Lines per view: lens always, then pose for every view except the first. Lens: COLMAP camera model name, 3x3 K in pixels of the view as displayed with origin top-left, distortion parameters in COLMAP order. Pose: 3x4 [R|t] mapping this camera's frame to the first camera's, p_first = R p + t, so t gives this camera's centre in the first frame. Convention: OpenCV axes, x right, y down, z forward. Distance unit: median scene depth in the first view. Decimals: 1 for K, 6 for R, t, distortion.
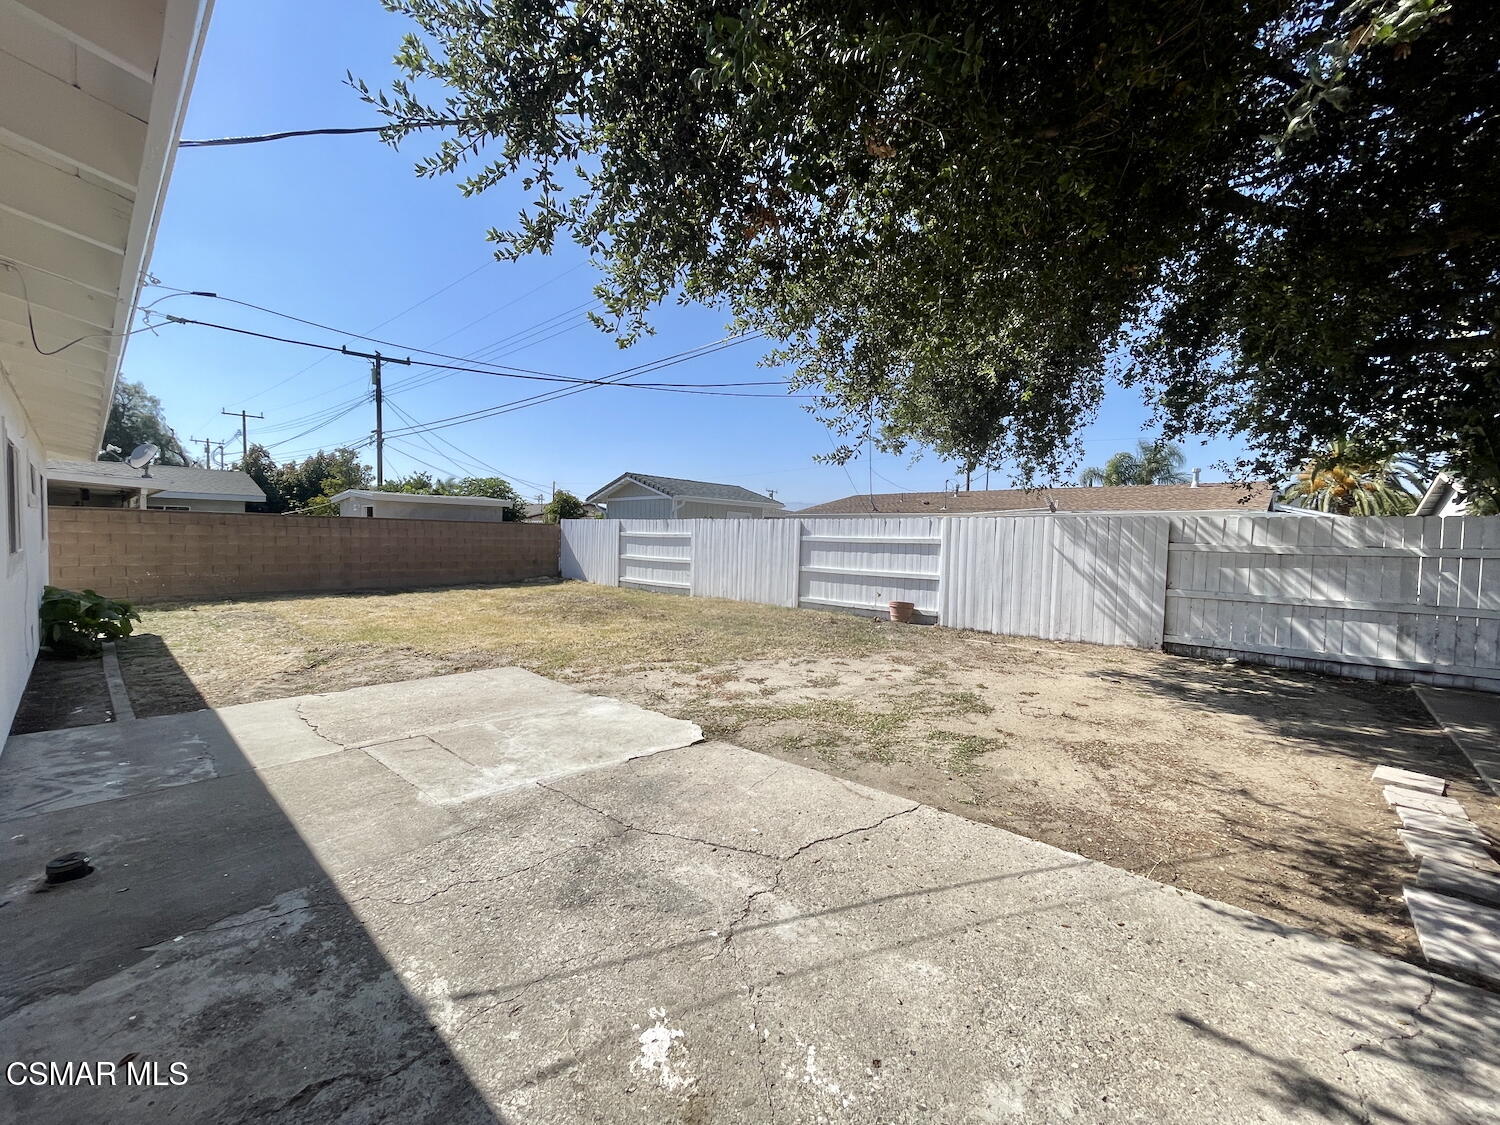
lens RADIAL K [[607.6, 0, 745.0], [0, 607.6, 575.0], [0, 0, 1]] dist [-0.000347, 0.000039]
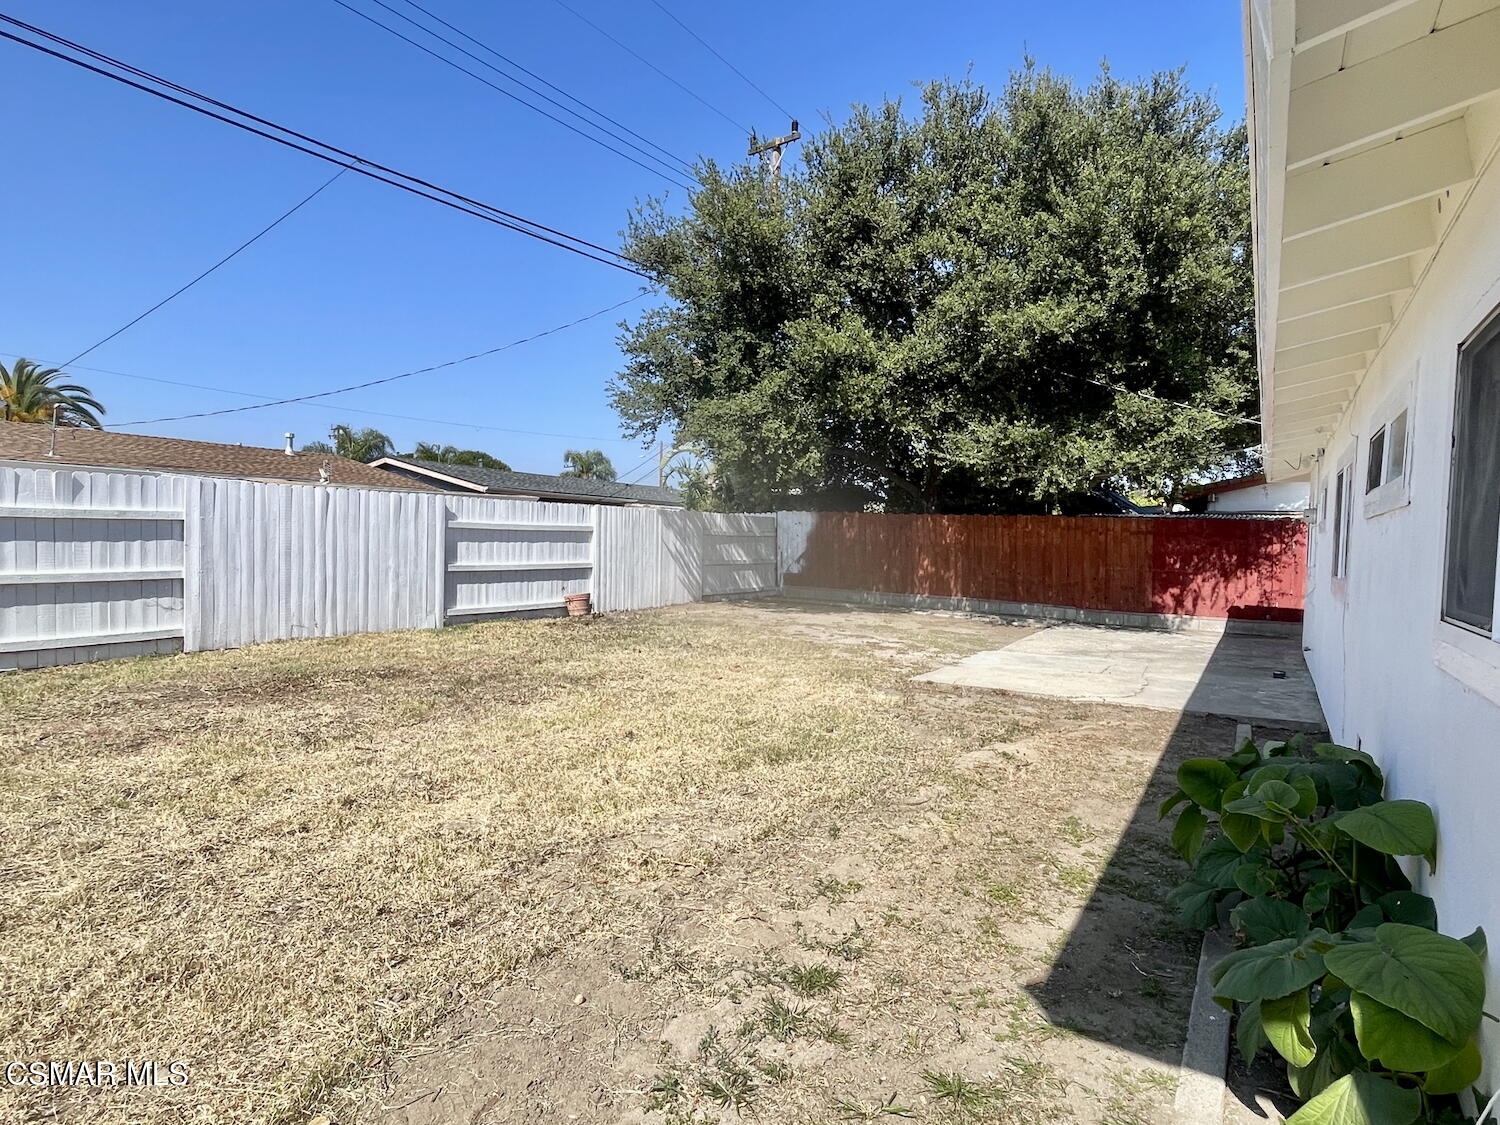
lens RADIAL K [[832.9, 0, 745.8], [0, 832.9, 550.6], [0, 0, 1]] dist [-0.001165, -0.000146]
pose [[-0.169394, -0.049448, 0.984307, -0.893299], [0.028874, 0.998063, 0.055108, -0.072457], [-0.985125, 0.037756, -0.167638, 0.833828]]
